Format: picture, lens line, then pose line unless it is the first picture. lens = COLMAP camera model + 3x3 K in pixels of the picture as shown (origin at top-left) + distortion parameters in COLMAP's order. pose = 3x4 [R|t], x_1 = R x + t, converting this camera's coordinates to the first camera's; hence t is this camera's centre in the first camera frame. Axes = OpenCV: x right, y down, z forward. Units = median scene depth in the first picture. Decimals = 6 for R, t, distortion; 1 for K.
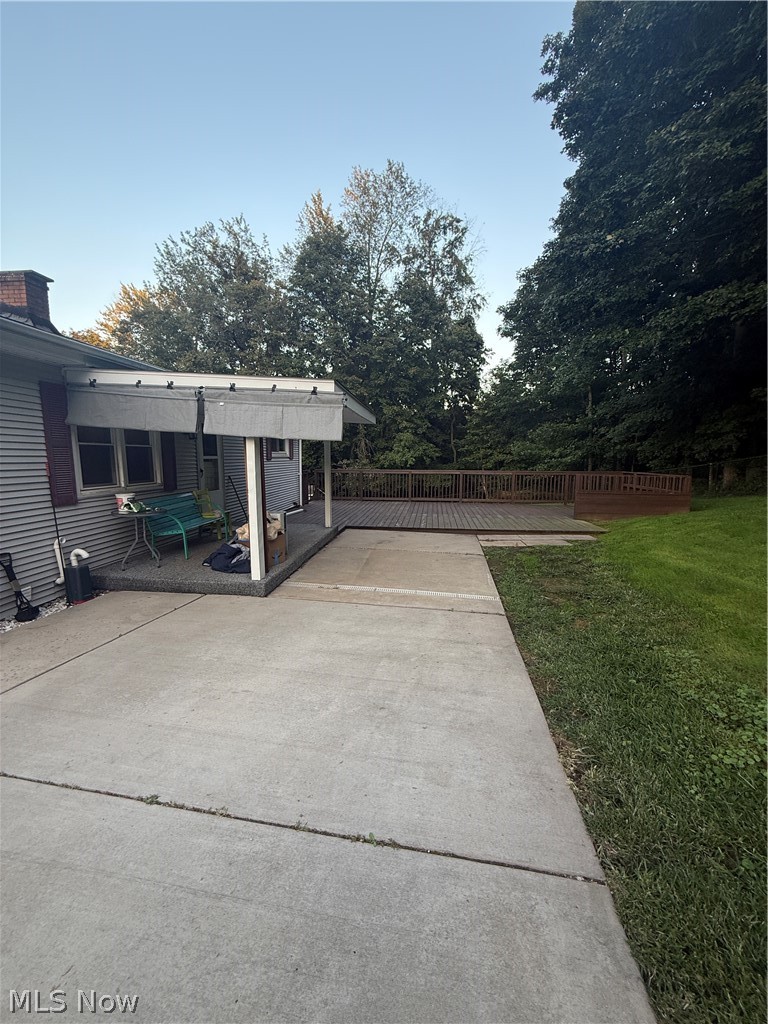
lens RADIAL K [[405.9, 0, 384.0], [0, 405.9, 512.0], [0, 0, 1]] dist [-0.000112, 0.000048]
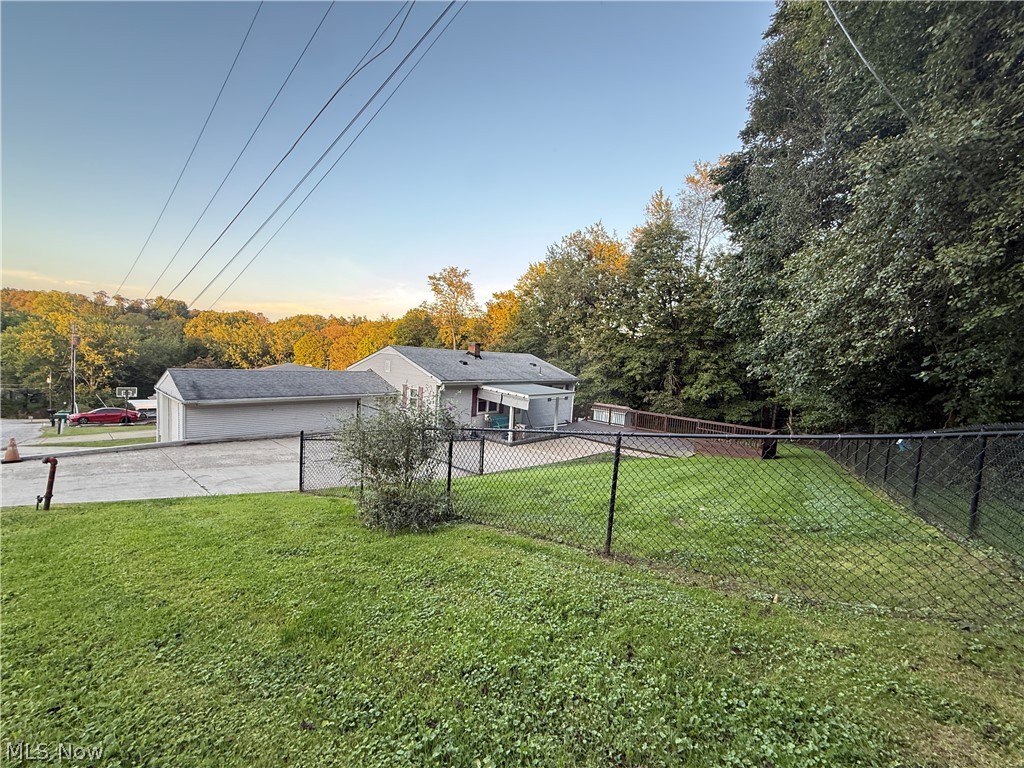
lens RADIAL K [[405.9, 0, 512.0], [0, 405.9, 384.0], [0, 0, 1]] dist [-0.000112, 0.000048]
pose [[0.818766, 0.089189, -0.567157, 0.269553], [-0.136424, 0.989790, -0.041295, -0.032739], [0.557684, 0.111184, 0.822573, -0.324053]]
